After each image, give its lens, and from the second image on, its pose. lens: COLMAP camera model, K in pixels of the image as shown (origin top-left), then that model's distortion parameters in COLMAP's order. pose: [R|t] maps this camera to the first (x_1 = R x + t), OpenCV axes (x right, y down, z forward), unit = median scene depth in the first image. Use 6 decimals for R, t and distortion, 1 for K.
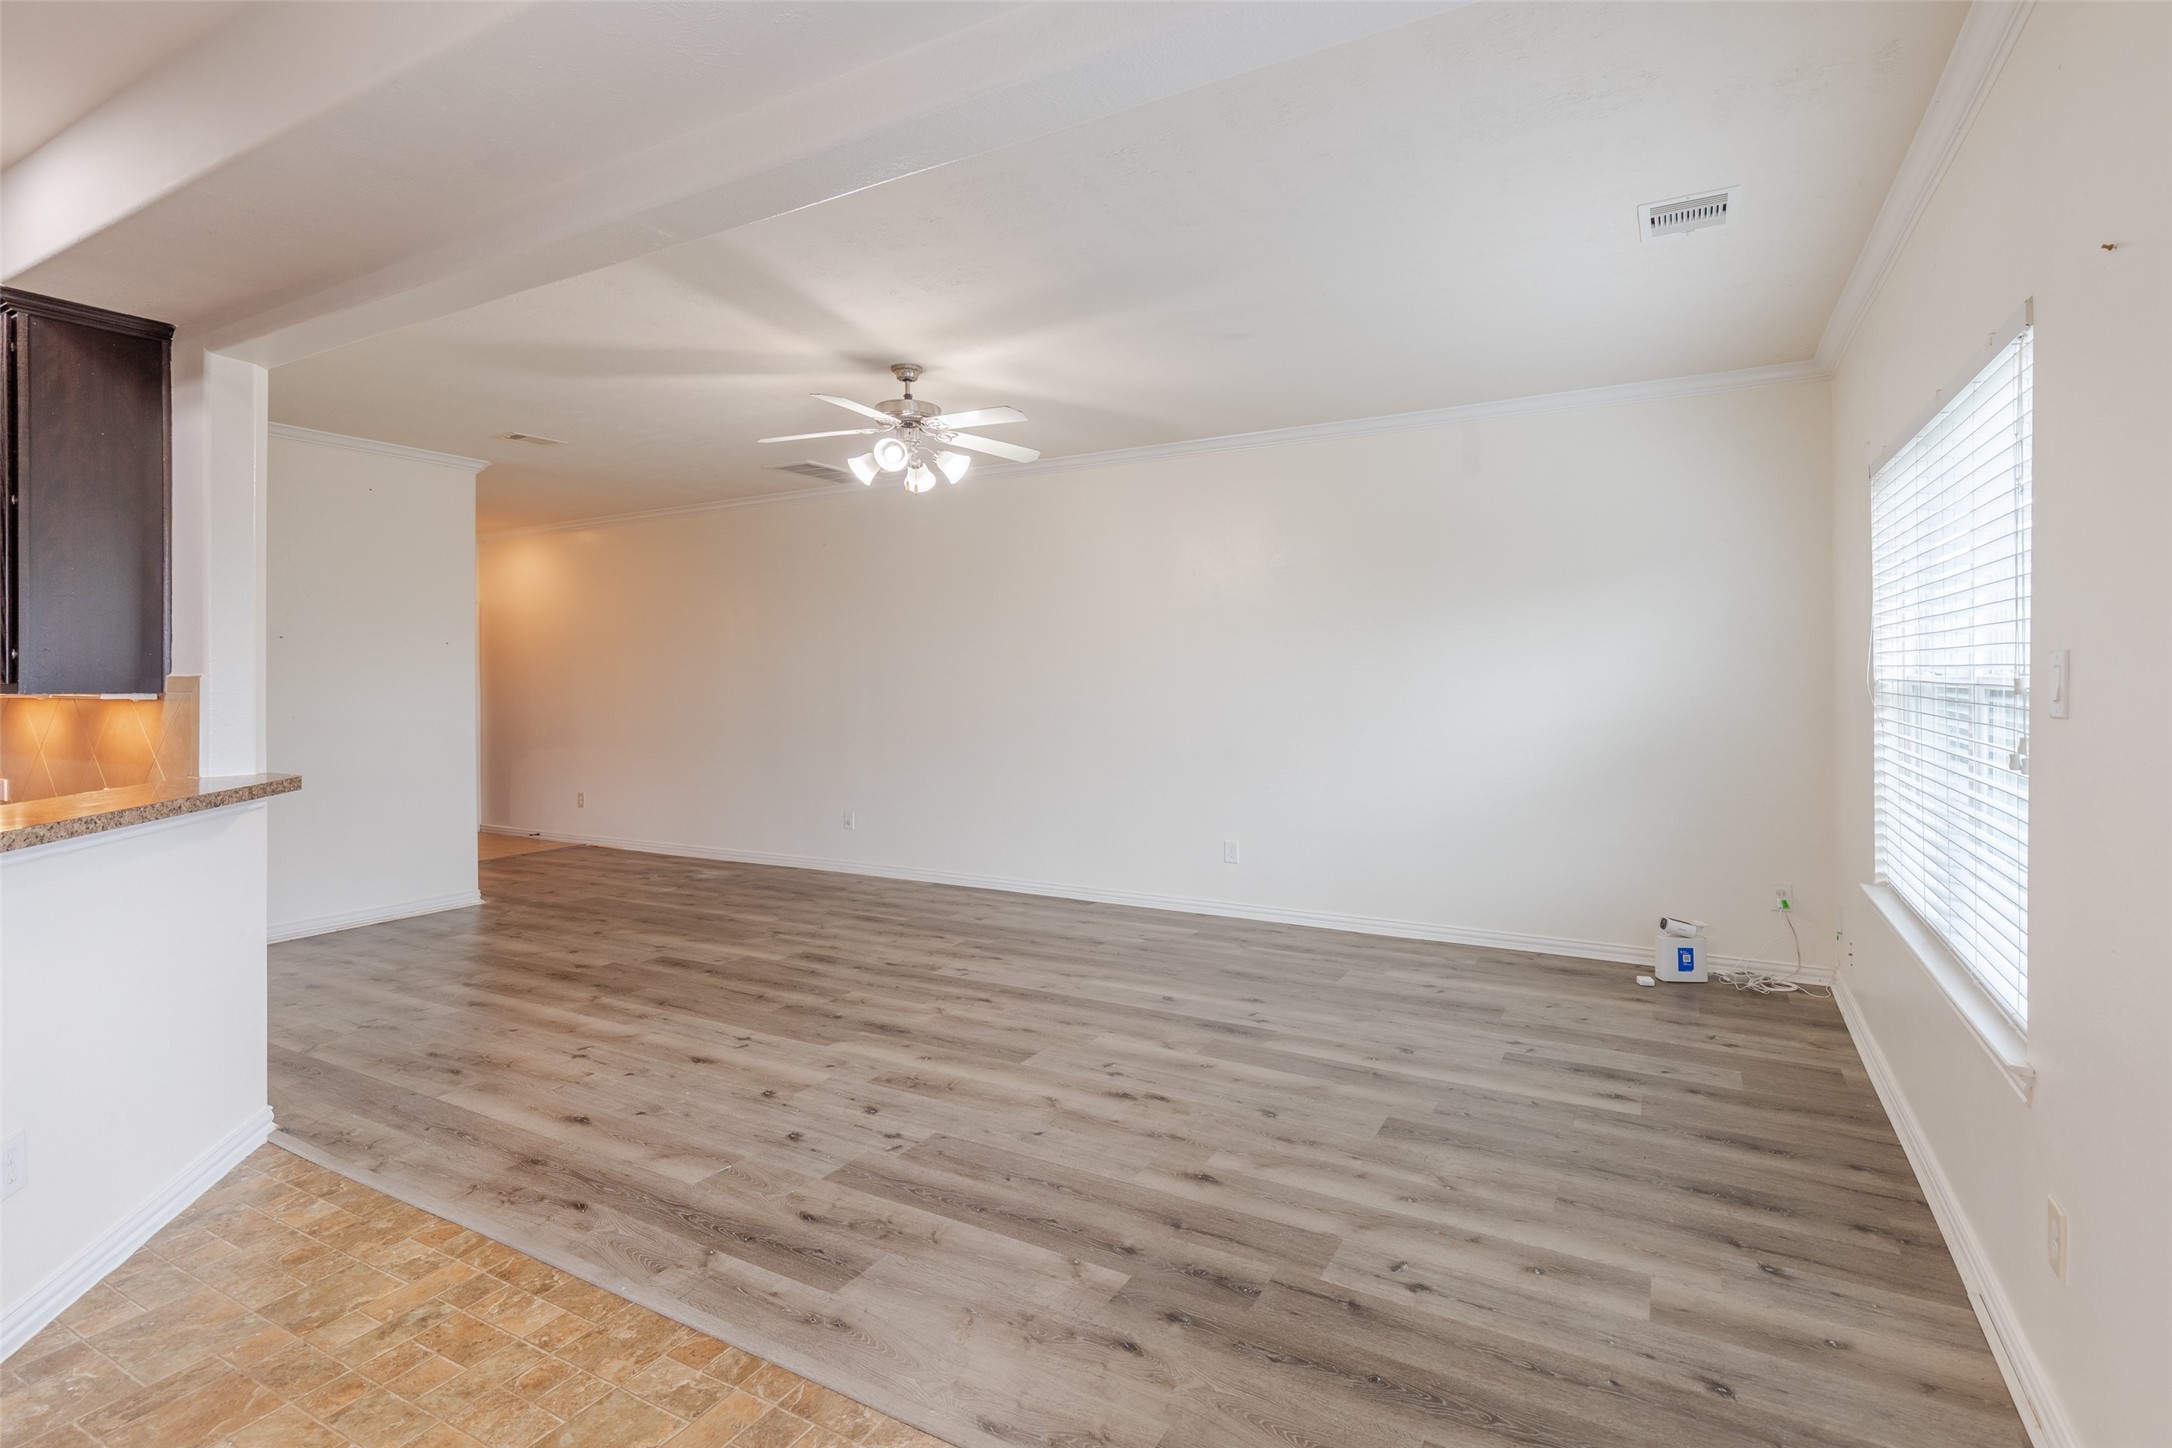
lens RADIAL K [[1016.7, 0, 1086.0], [0, 1016.7, 724.0], [0, 0, 1]] dist [0.002118, 0.000725]
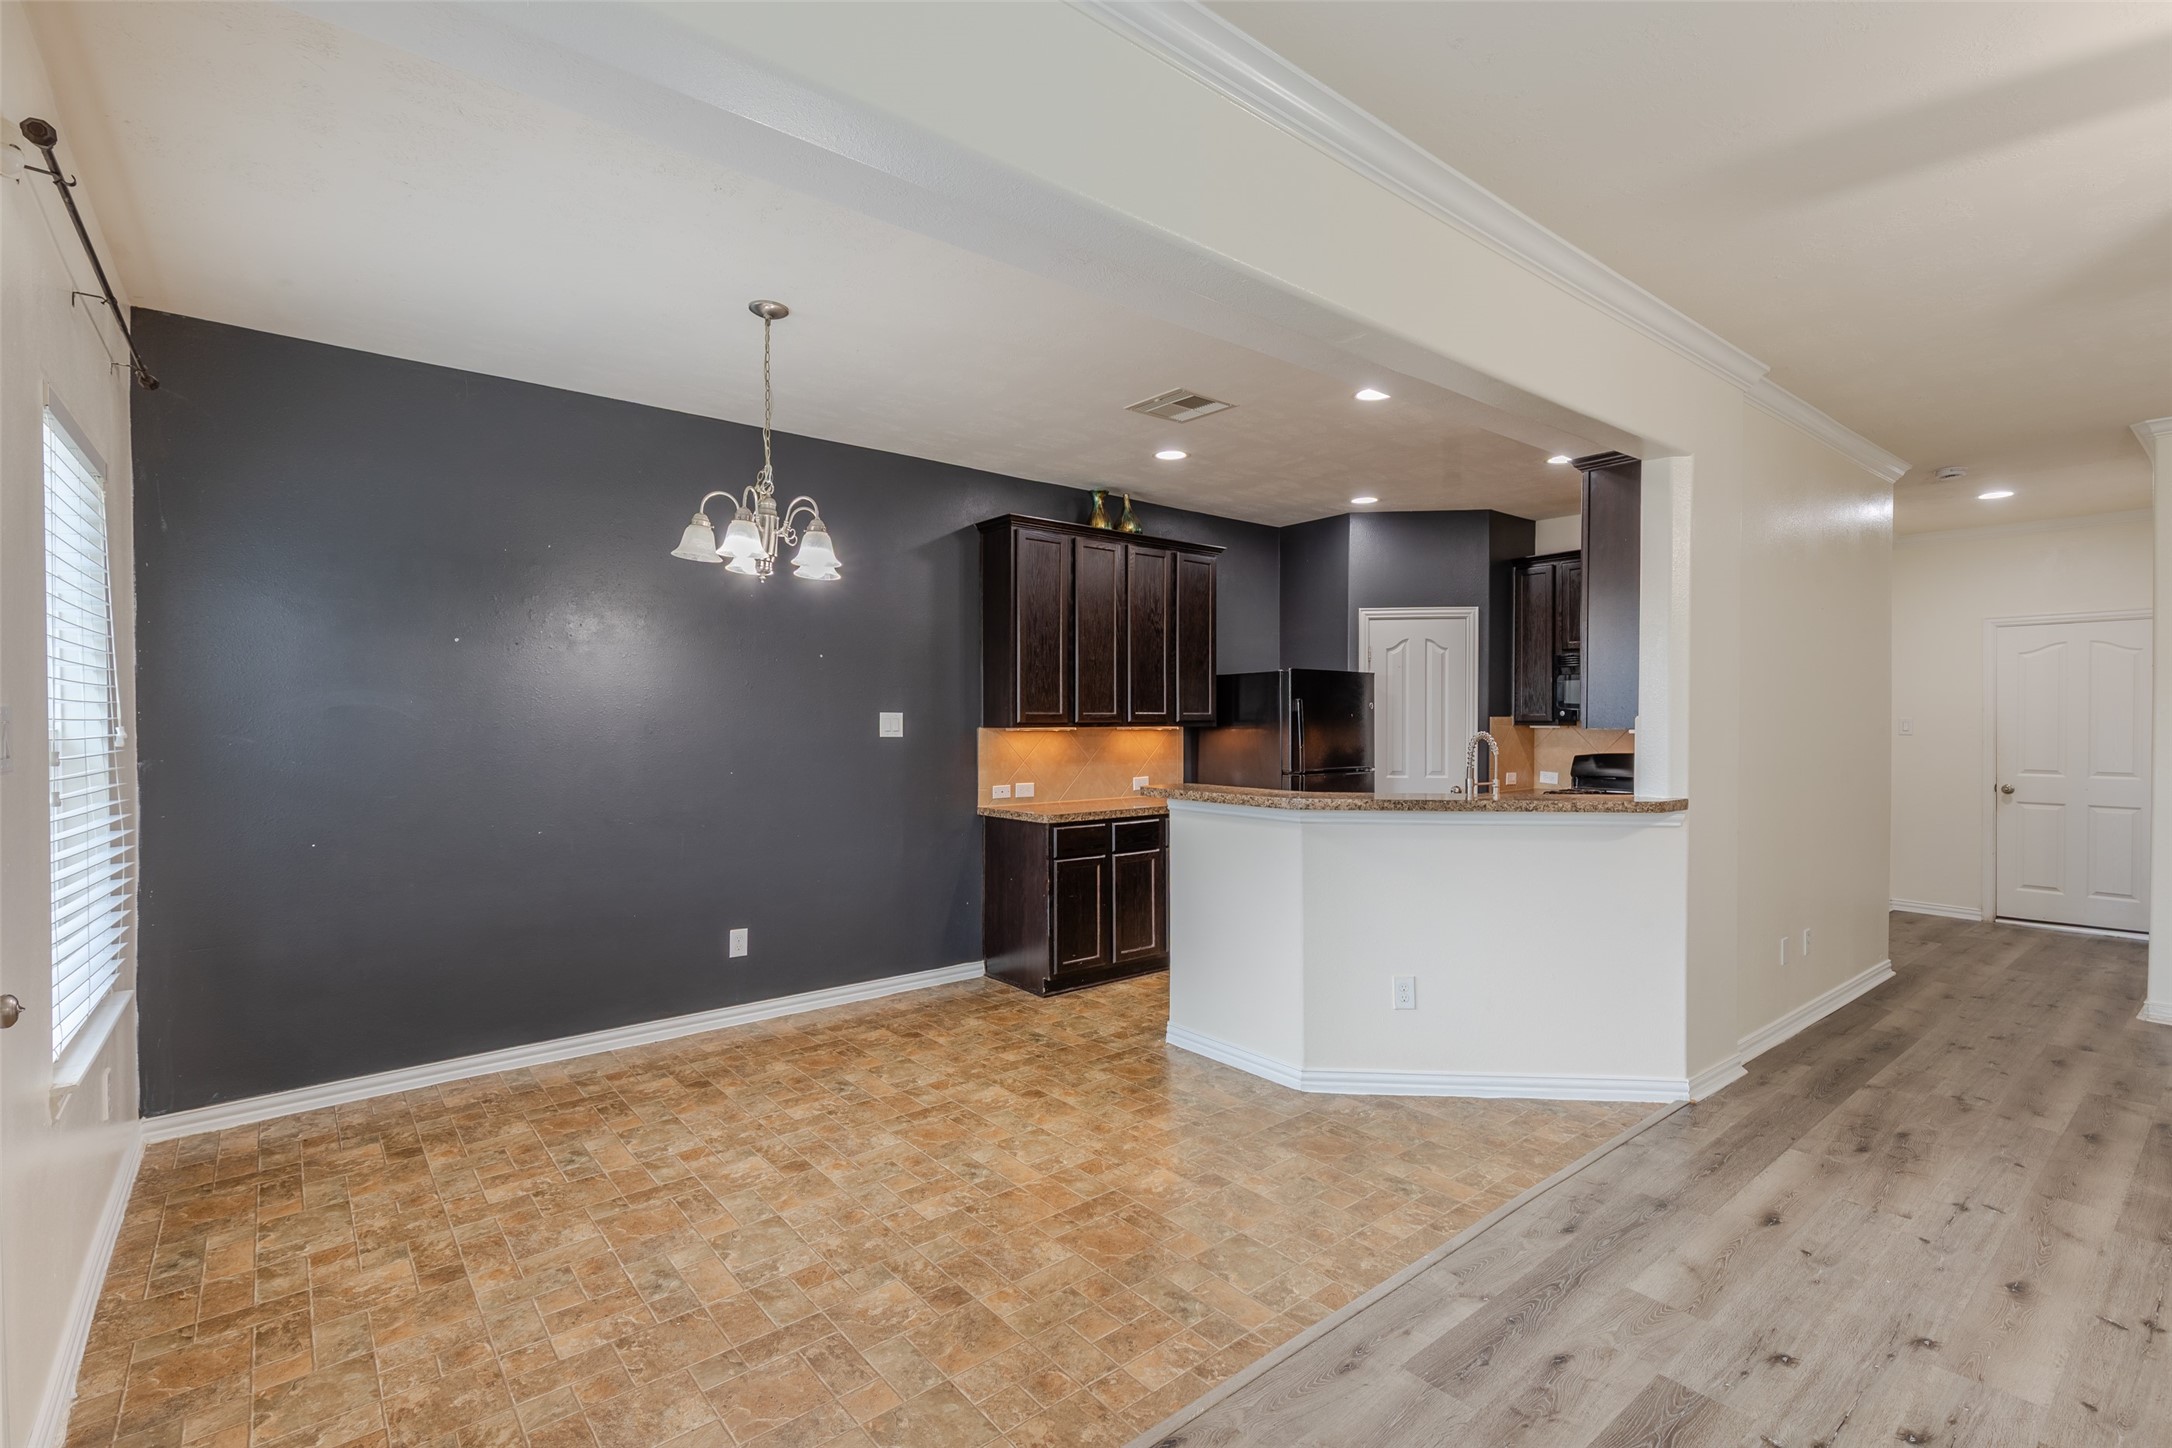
lens RADIAL K [[981.5, 0, 1150.7], [0, 981.5, 689.6], [0, 0, 1]] dist [0.008196, -0.000151]
pose [[-0.324336, -0.024707, -0.945619, 0.618053], [-0.036923, 0.999228, -0.013443, -0.061285], [0.945221, 0.030555, -0.324997, 0.874924]]
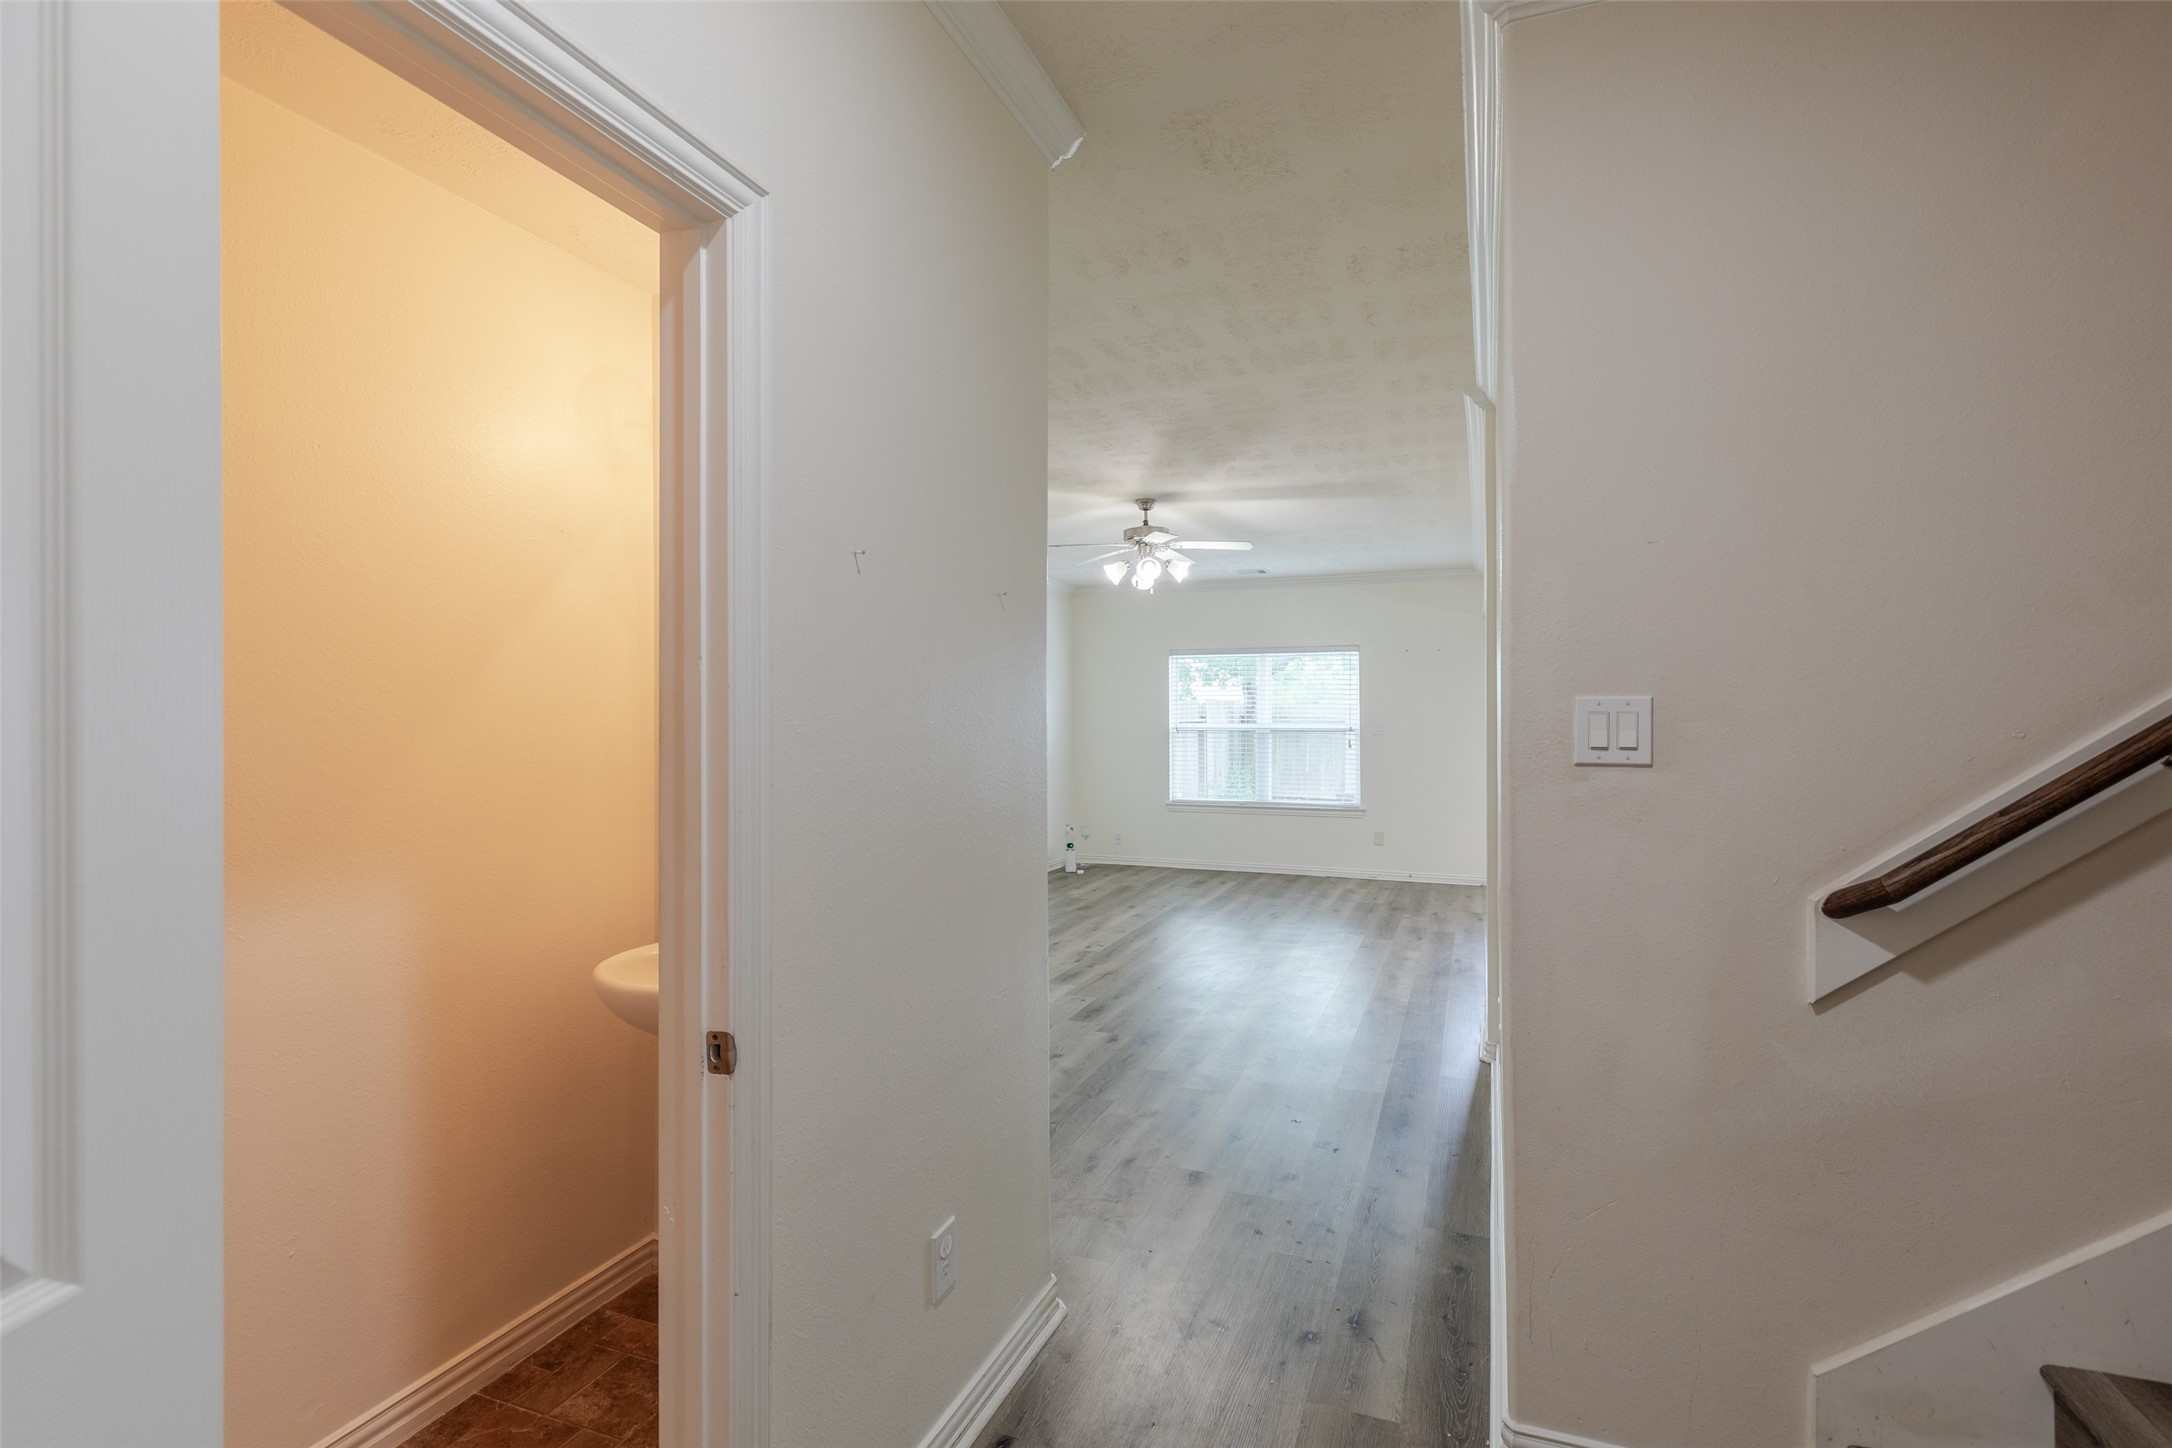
lens RADIAL K [[982.0, 0, 1086.0], [0, 982.0, 724.0], [0, 0, 1]] dist [0.021200, -0.000068]
pose [[-0.139041, 0.005677, 0.990270, -2.542471], [0.039282, 0.999228, -0.000213, -0.098992], [-0.989507, 0.038871, -0.139157, 2.068137]]
